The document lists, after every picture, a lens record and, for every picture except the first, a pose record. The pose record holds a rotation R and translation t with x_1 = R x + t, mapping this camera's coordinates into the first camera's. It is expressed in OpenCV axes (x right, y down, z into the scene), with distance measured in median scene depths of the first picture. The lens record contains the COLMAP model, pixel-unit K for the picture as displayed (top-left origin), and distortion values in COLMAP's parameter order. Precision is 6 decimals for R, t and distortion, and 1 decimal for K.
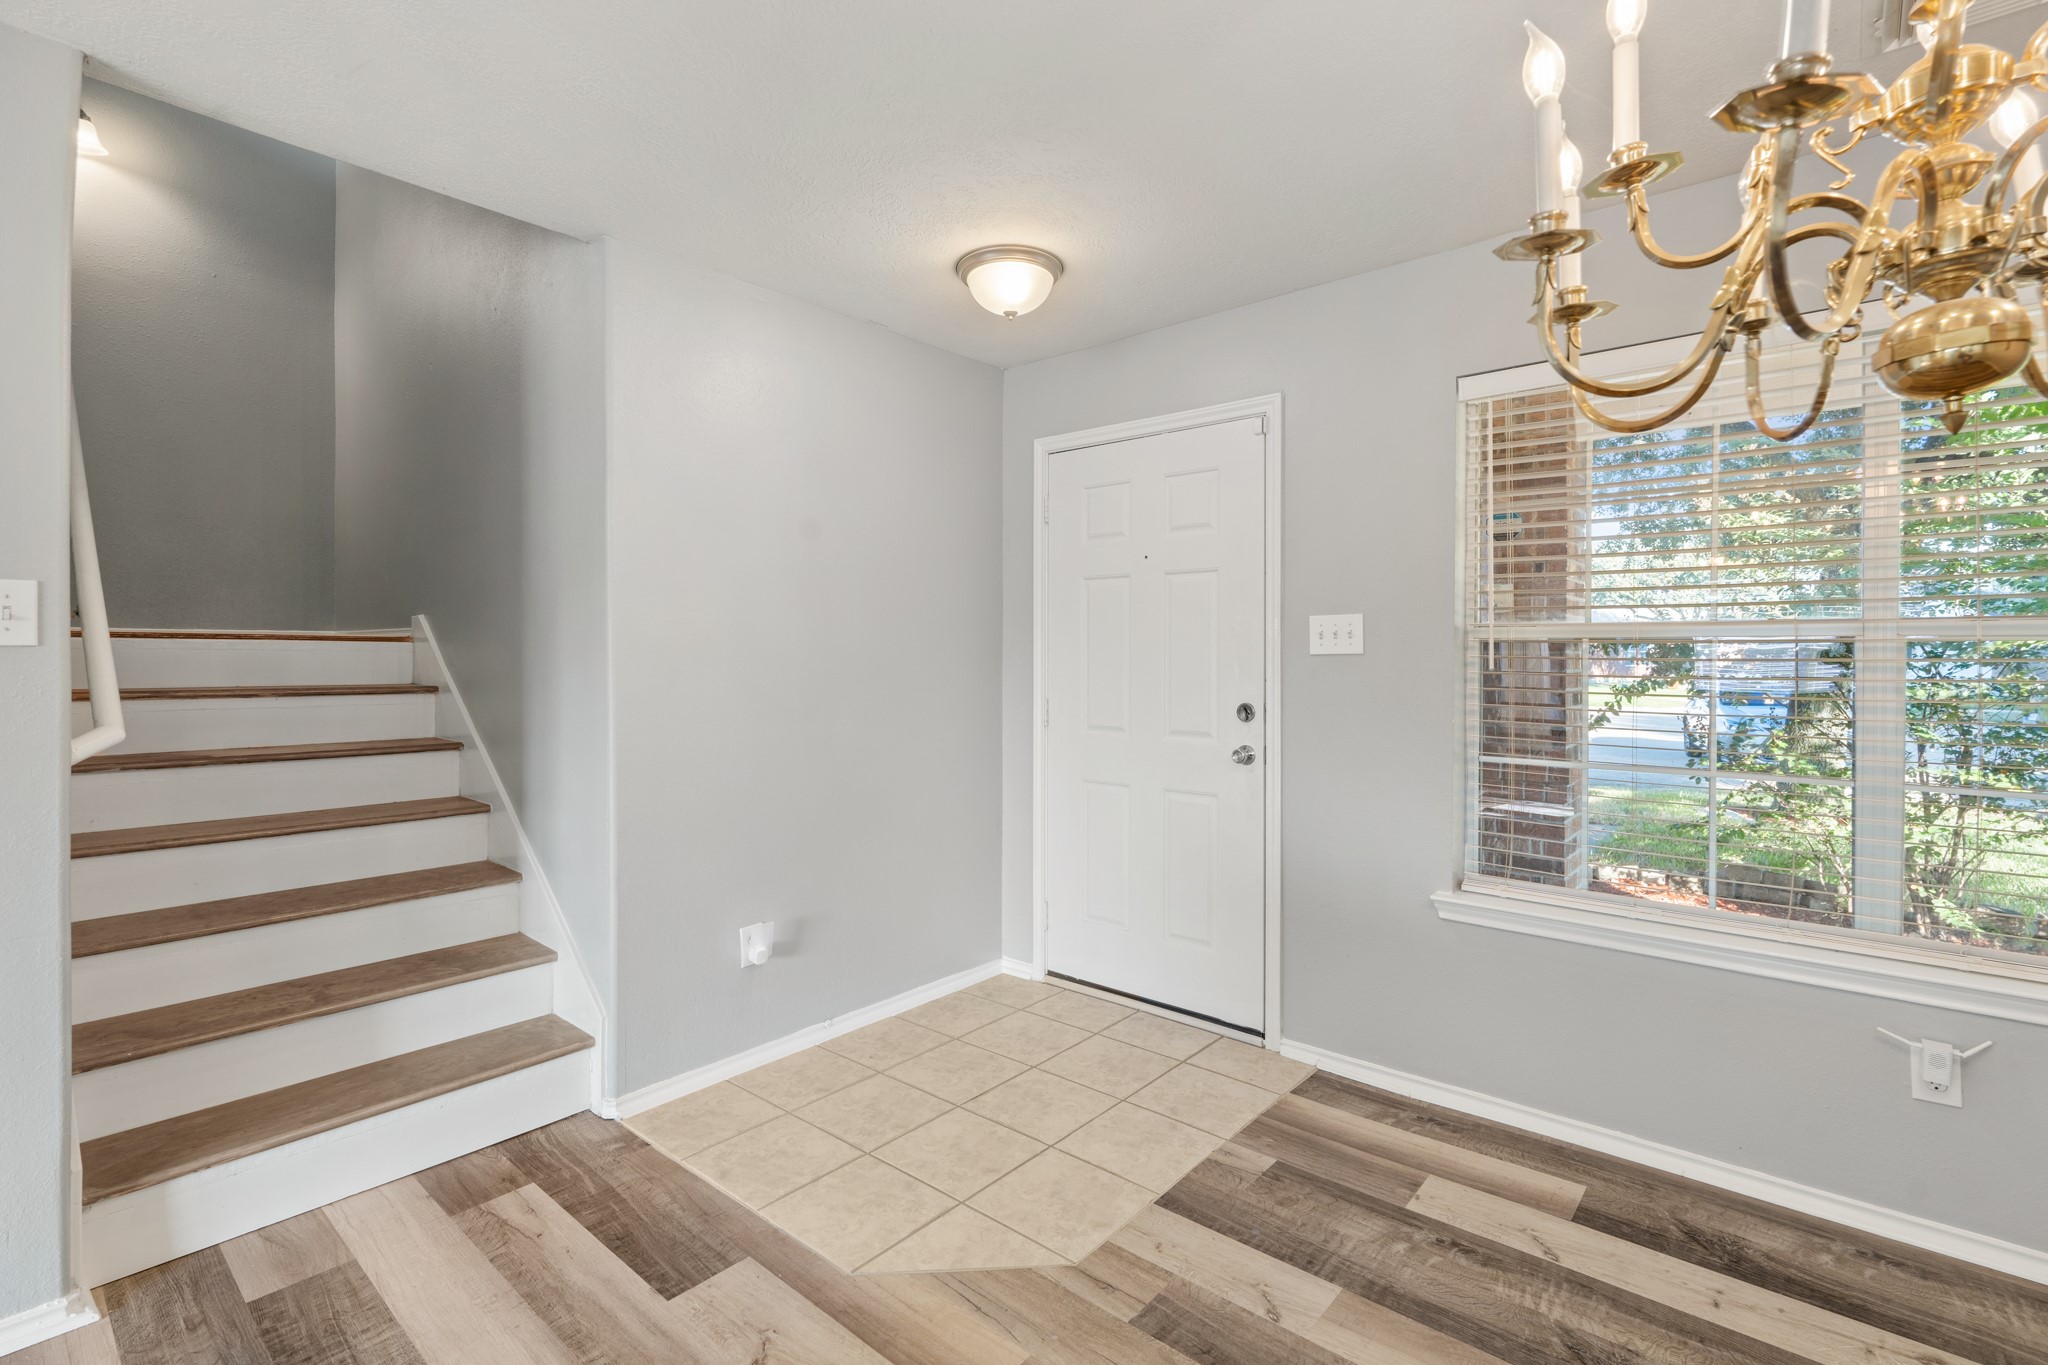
lens RADIAL K [[930.5, 0, 1028.3], [0, 930.5, 652.6], [0, 0, 1]] dist [-0.000573, 0.000040]
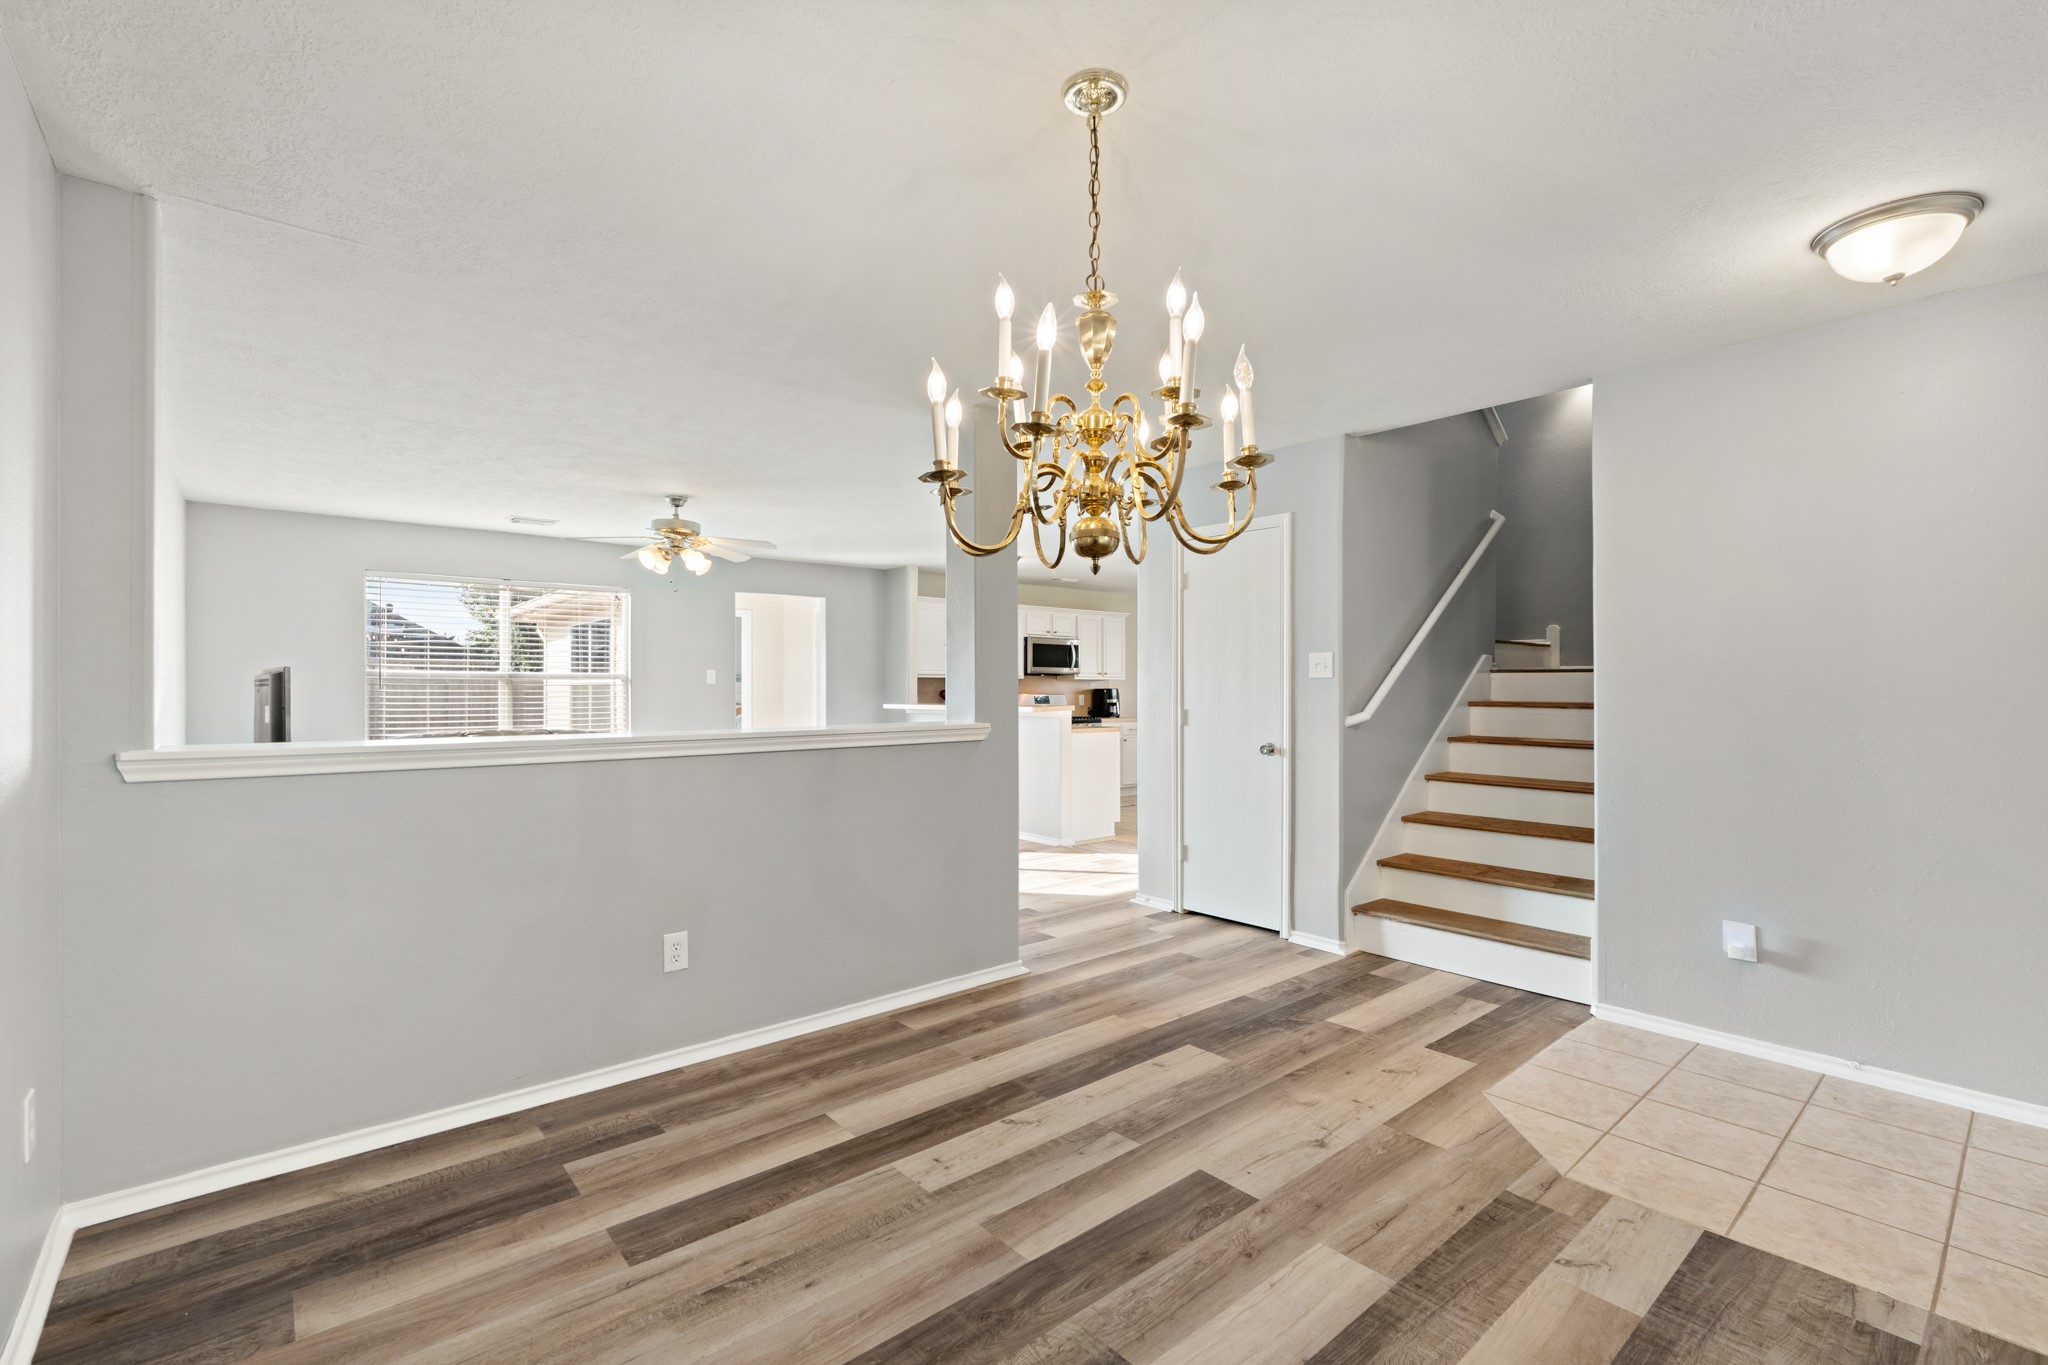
lens RADIAL K [[907.8, 0, 1022.2], [0, 907.8, 700.4], [0, 0, 1]] dist [-0.001045, 0.000100]
pose [[-0.154610, 0.012158, -0.987901, 1.180604], [0.004769, 0.999922, 0.011559, 0.014676], [0.987964, -0.002924, -0.154656, 0.430241]]
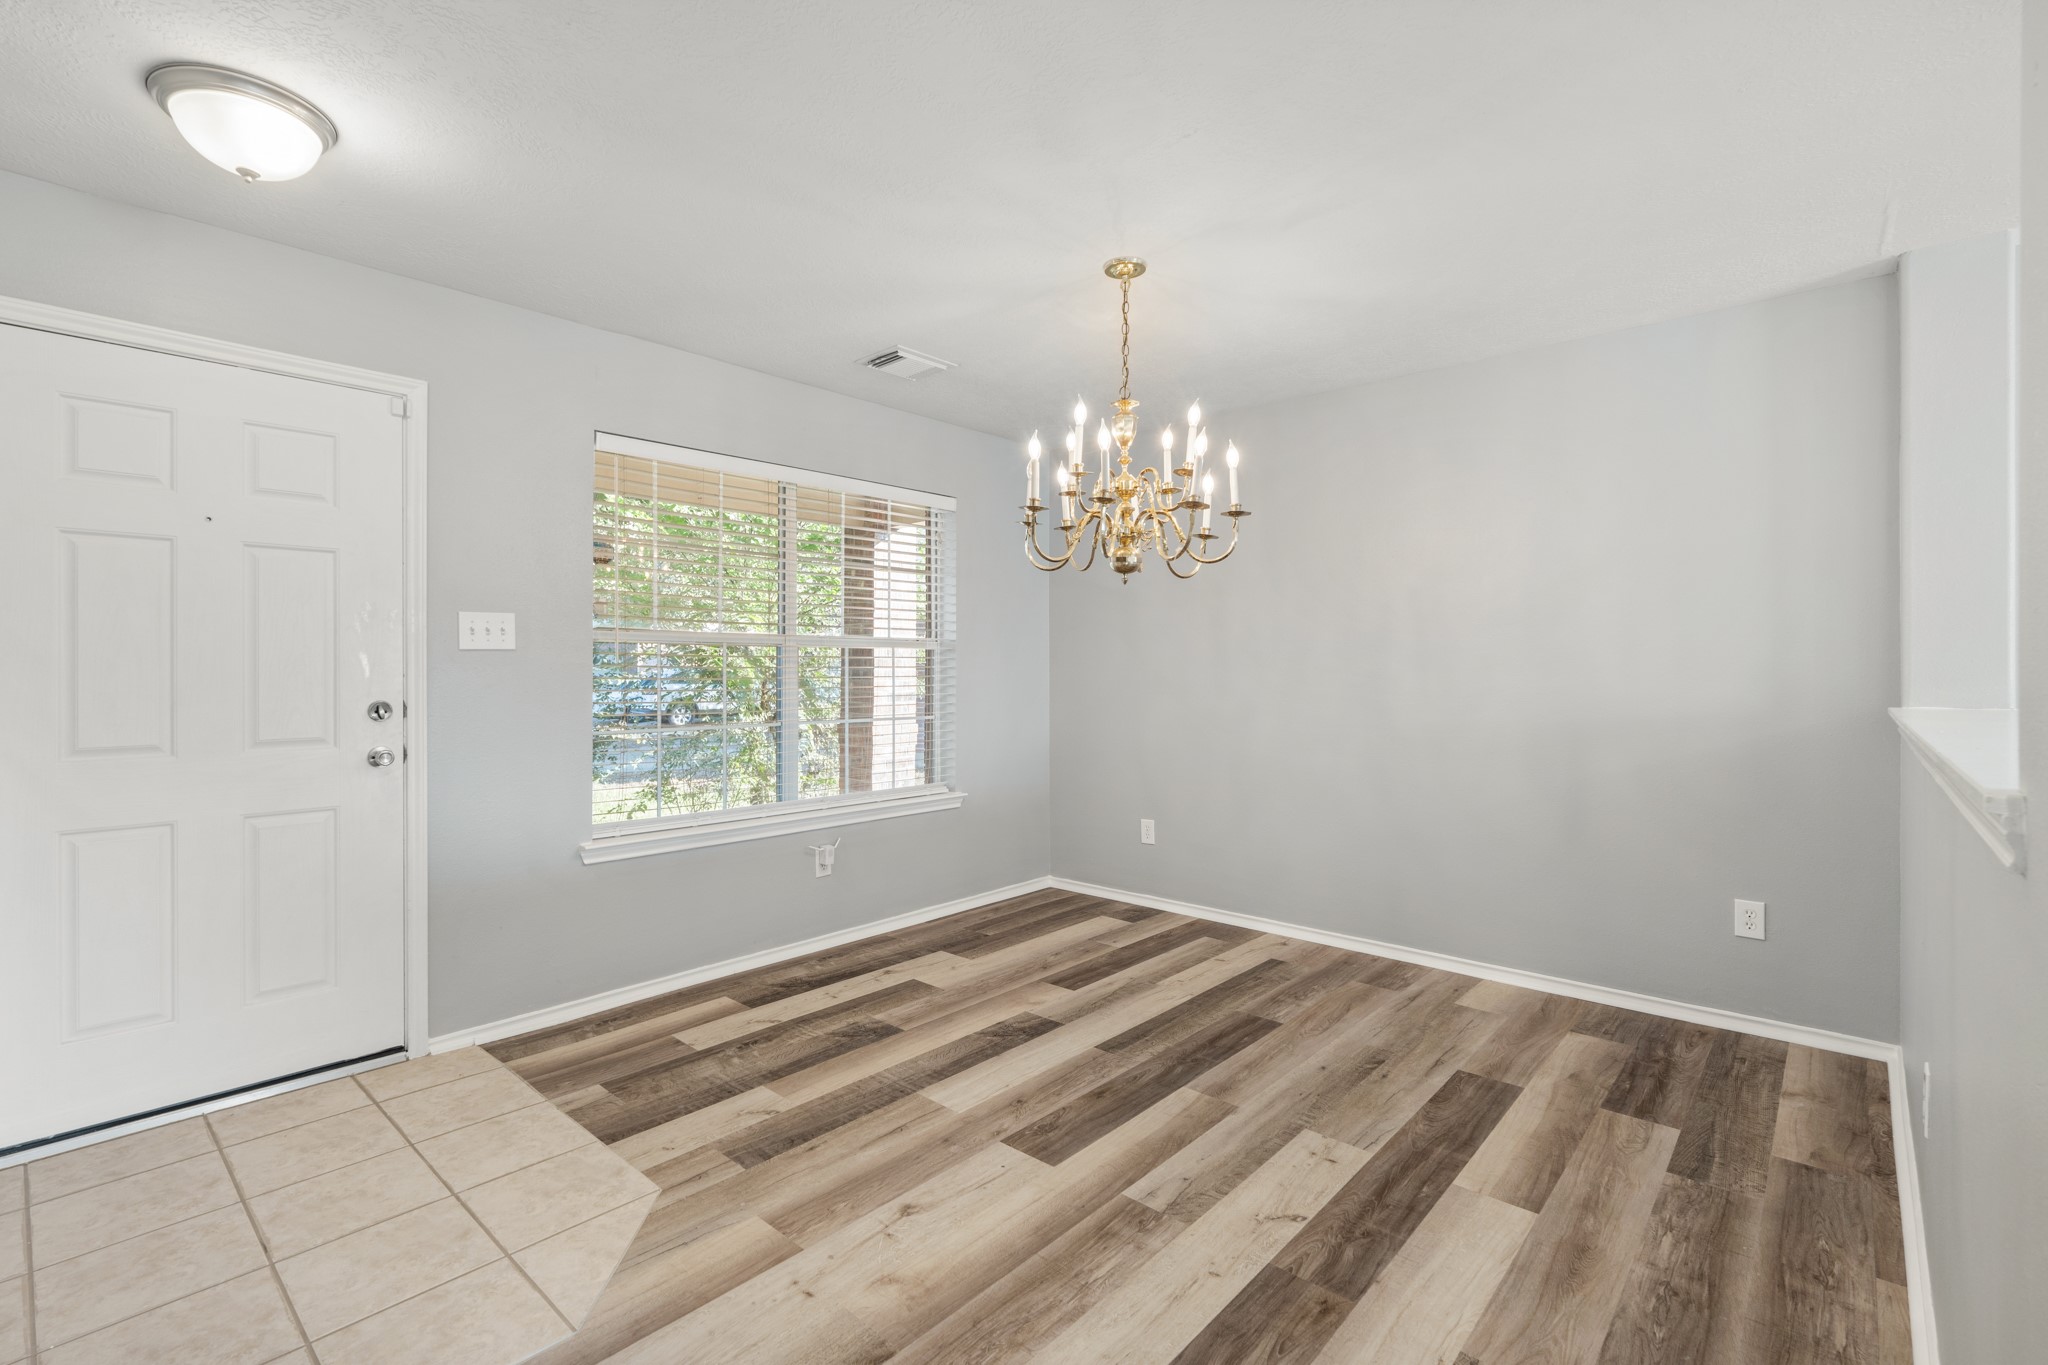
lens RADIAL K [[906.5, 0, 1009.0], [0, 906.5, 675.8], [0, 0, 1]] dist [0.000094, 0.000299]
pose [[0.038317, -0.007849, 0.999235, -0.900569], [-0.003386, 0.999962, 0.007985, 0.028498], [-0.999260, -0.003690, 0.038289, 0.483539]]
